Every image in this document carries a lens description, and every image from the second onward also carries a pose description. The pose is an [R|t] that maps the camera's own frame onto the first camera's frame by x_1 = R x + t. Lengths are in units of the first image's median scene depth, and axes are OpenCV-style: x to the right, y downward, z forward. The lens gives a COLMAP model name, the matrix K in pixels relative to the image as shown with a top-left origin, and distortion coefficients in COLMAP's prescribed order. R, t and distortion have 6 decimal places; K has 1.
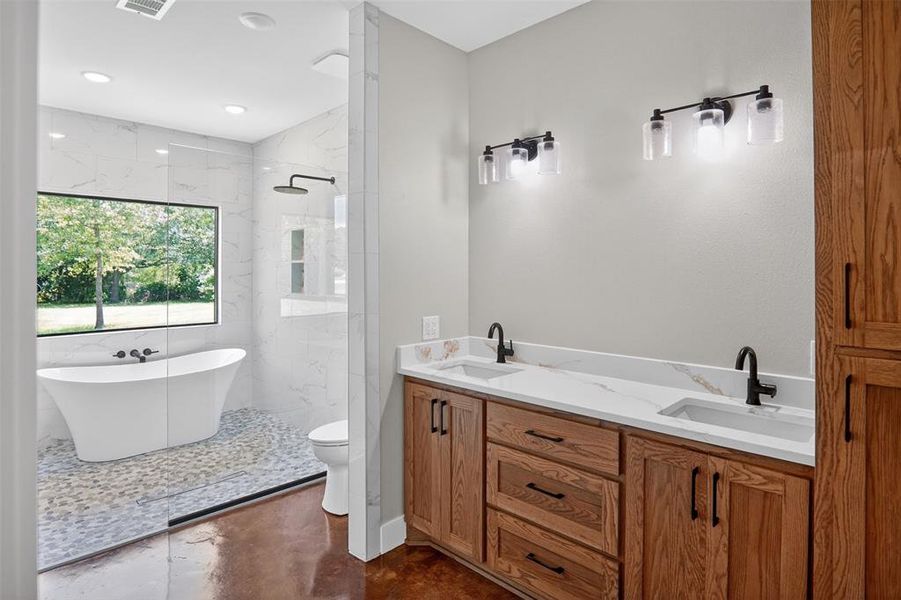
lens RADIAL K [[492.9, 0, 461.0], [0, 492.9, 272.1], [0, 0, 1]] dist [-0.021879, -0.000566]
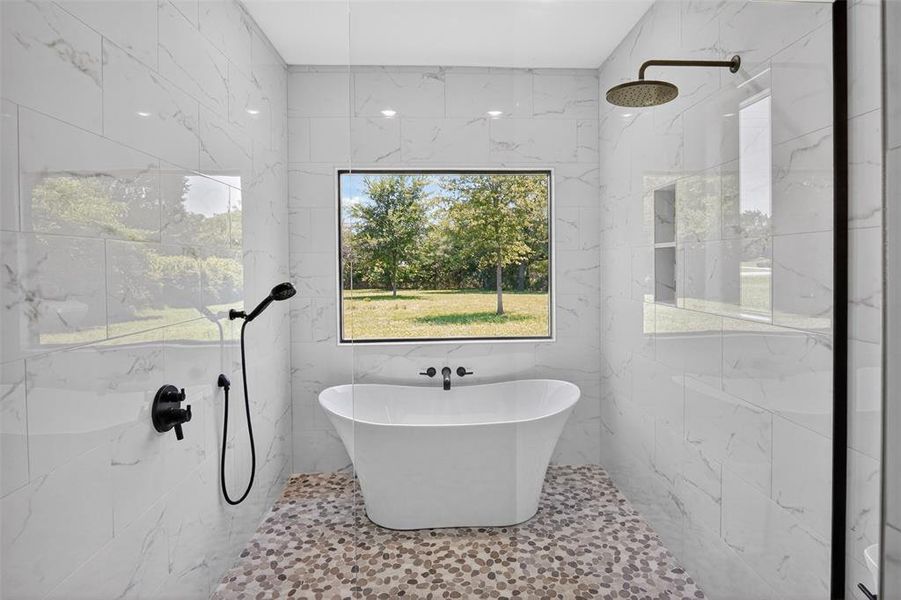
lens RADIAL K [[492.9, 0, 461.0], [0, 492.9, 272.1], [0, 0, 1]] dist [-0.021879, -0.000566]
pose [[0.732083, 0.005305, -0.681194, -0.138254], [0.007087, 0.999856, 0.015403, -0.001851], [0.681178, -0.016104, 0.731940, 0.488434]]
